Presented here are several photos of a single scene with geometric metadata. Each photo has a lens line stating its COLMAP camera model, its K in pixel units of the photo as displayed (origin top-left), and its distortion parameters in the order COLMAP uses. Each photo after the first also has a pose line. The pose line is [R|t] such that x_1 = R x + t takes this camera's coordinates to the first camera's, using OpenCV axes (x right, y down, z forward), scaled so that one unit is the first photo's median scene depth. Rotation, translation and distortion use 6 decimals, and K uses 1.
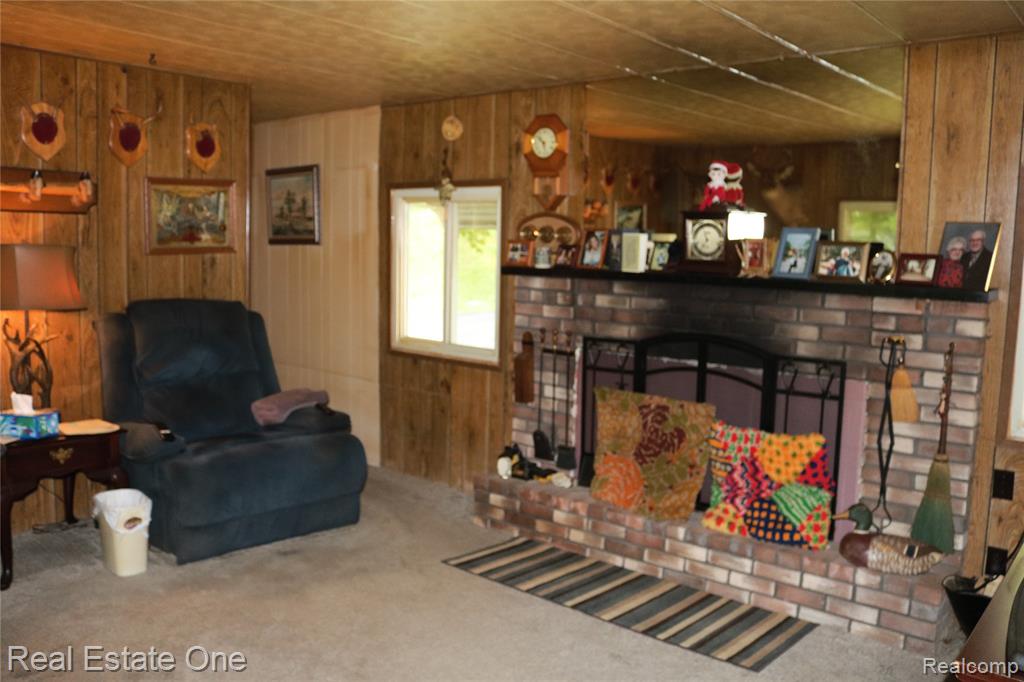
lens RADIAL K [[845.2, 0, 515.3], [0, 845.2, 341.5], [0, 0, 1]] dist [-0.156175, 0.122071]
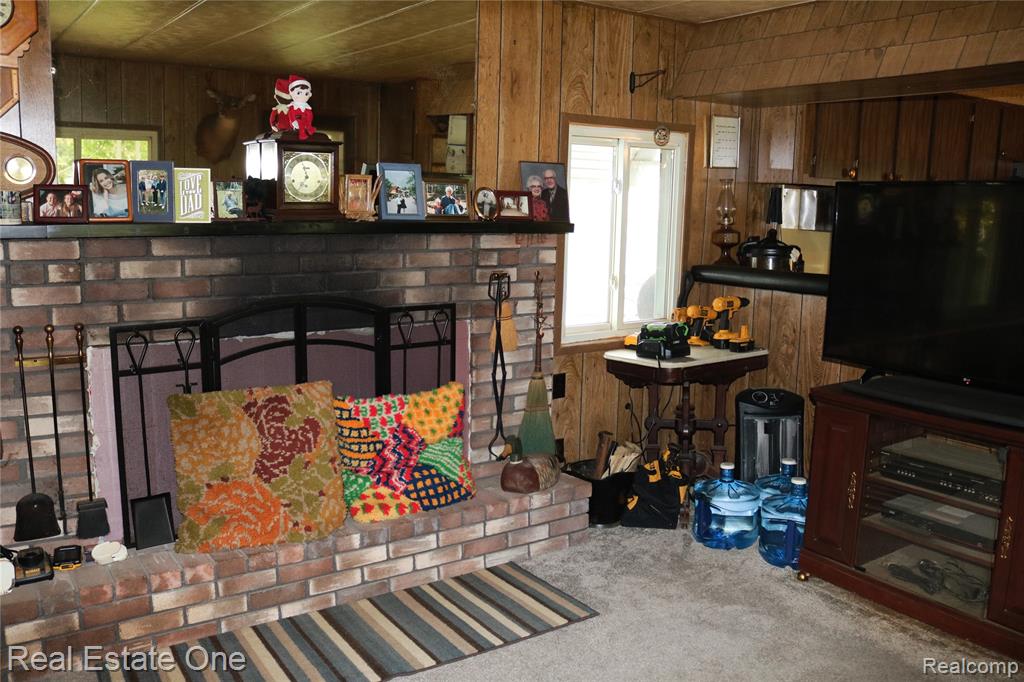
lens RADIAL K [[845.2, 0, 513.0], [0, 845.2, 344.0], [0, 0, 1]] dist [-0.156175, 0.122071]
pose [[0.280212, -0.178219, 0.943249, -0.499289], [0.094411, 0.982967, 0.157677, -0.074445], [-0.955284, 0.044871, 0.292265, 0.610792]]
